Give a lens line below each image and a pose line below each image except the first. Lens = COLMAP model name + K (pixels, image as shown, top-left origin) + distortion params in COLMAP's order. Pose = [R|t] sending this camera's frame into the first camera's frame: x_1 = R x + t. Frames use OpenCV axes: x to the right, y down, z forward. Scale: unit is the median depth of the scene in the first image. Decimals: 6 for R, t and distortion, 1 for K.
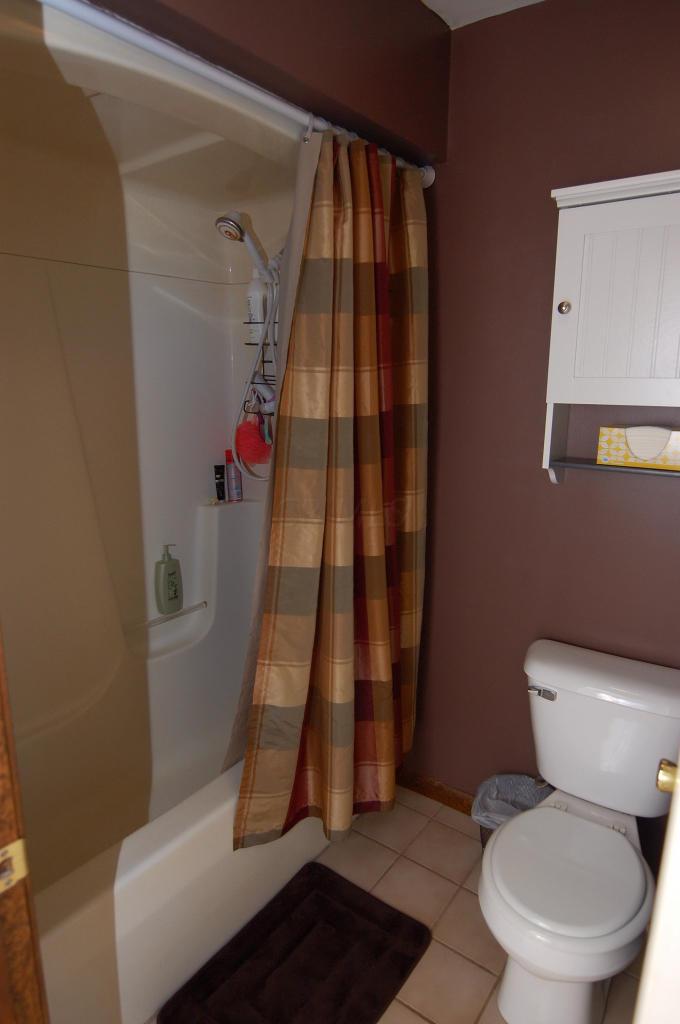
lens RADIAL K [[626.1, 0, 339.3], [0, 626.1, 511.4], [0, 0, 1]] dist [-0.007708, -0.005609]
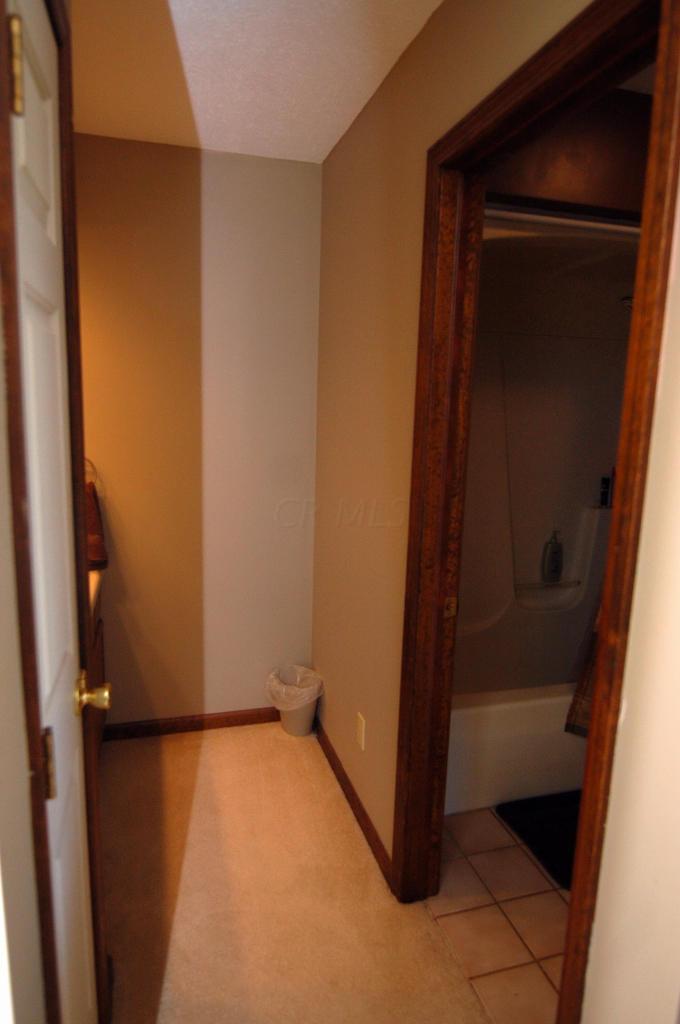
lens RADIAL K [[626.1, 0, 336.8], [0, 626.1, 506.2], [0, 0, 1]] dist [-0.007708, -0.005609]
pose [[0.795185, 0.120966, -0.594179, 0.146522], [-0.157555, 0.987461, -0.009821, 0.087806], [0.585541, 0.101426, 0.804273, -0.373997]]
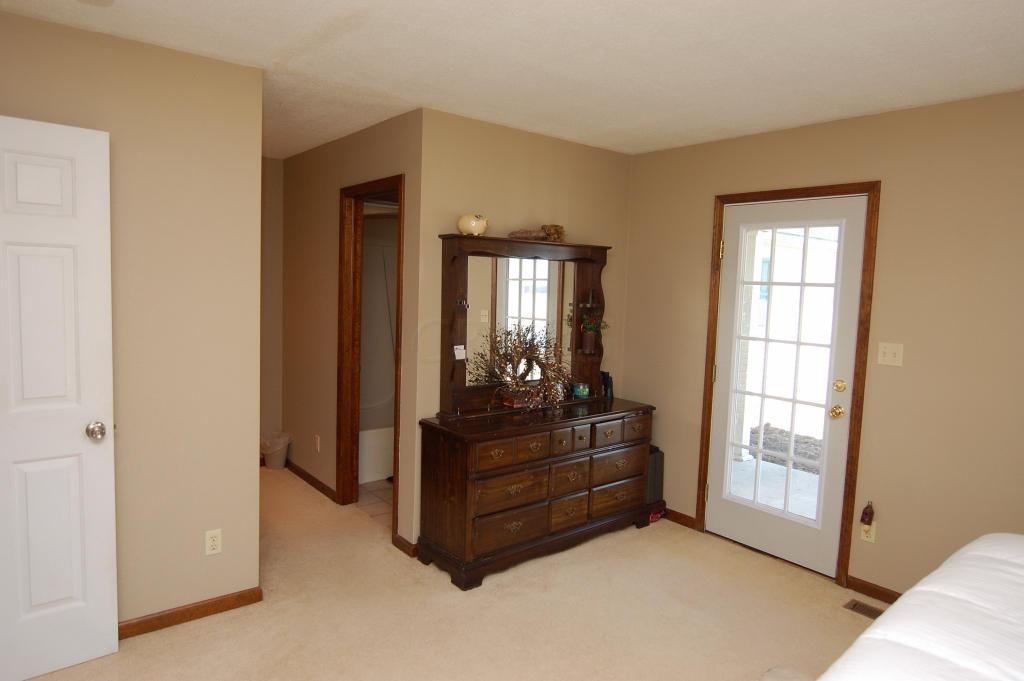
lens RADIAL K [[626.1, 0, 504.1], [0, 626.1, 342.6], [0, 0, 1]] dist [-0.007708, -0.005609]
pose [[0.967713, 0.052844, -0.246455, 1.078557], [-0.086022, 0.988312, -0.125854, 0.451585], [0.236924, 0.142991, 0.960948, -2.046861]]
